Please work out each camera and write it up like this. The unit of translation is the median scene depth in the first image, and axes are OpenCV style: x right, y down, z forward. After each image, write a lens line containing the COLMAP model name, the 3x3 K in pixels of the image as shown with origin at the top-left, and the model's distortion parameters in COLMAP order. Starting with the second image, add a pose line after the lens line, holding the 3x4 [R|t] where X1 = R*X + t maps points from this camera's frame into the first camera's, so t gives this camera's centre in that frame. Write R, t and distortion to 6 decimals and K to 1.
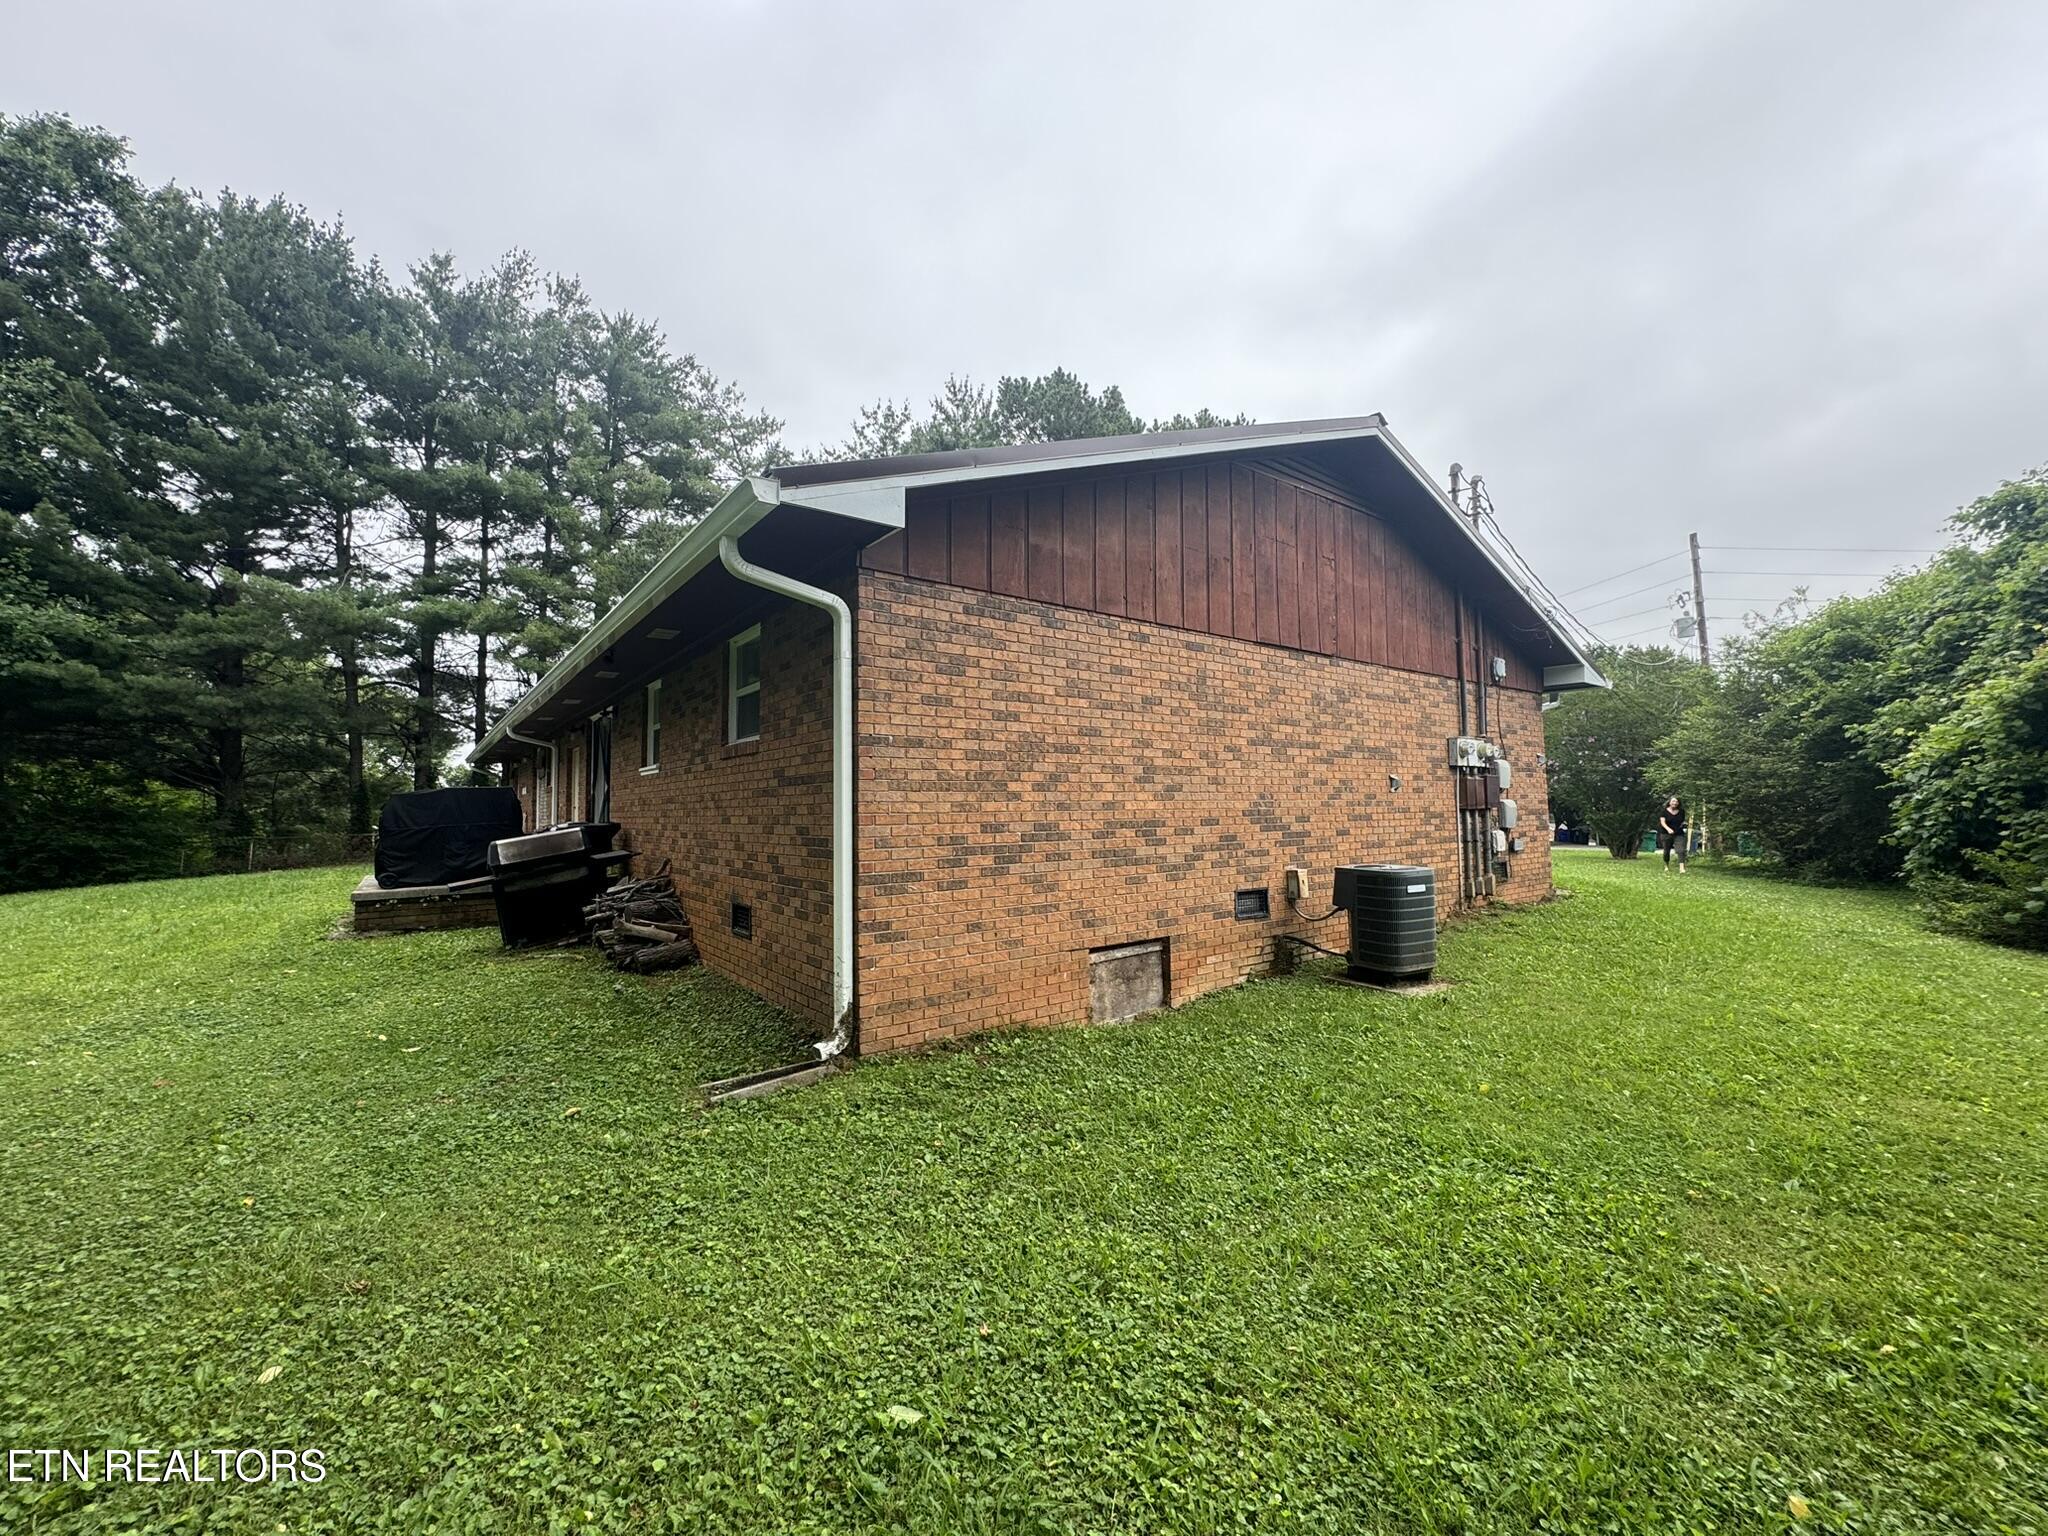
lens RADIAL K [[819.3, 0, 1024.0], [0, 819.3, 763.6], [0, 0, 1]] dist [-0.000788, -0.000085]
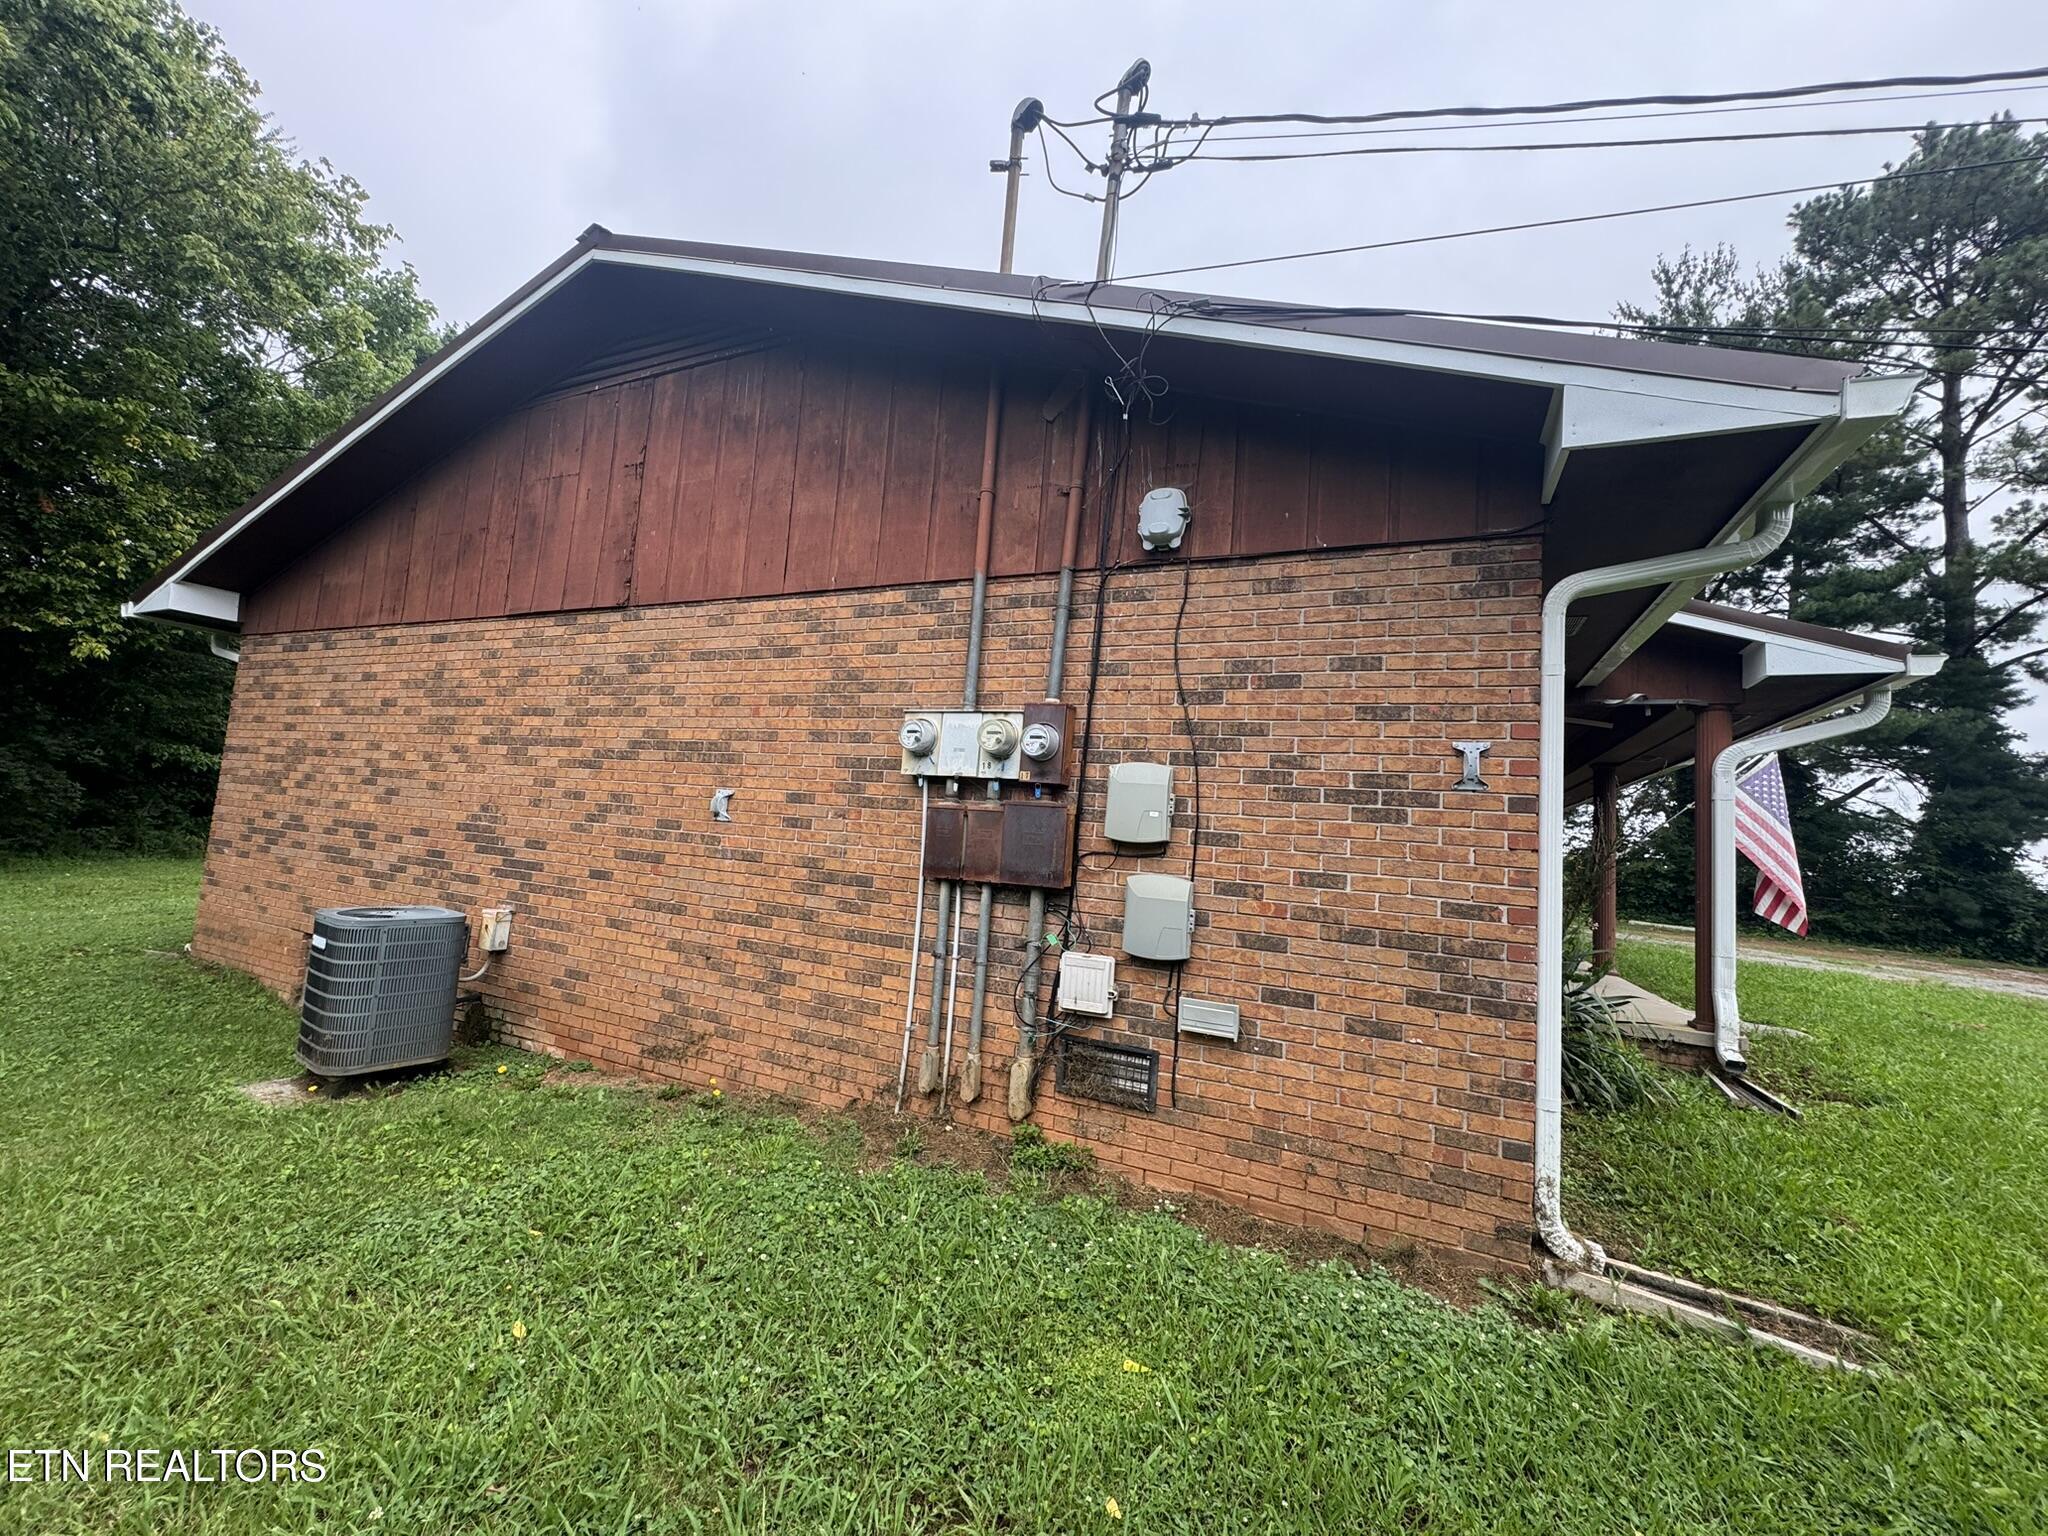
lens RADIAL K [[819.3, 0, 1023.7], [0, 819.3, 771.8], [0, 0, 1]] dist [-0.000788, -0.000085]
pose [[0.457106, -0.033637, -0.888776, 1.267884], [-0.037169, 0.997689, -0.056876, 0.031675], [0.888635, 0.059033, 0.454799, 1.135539]]
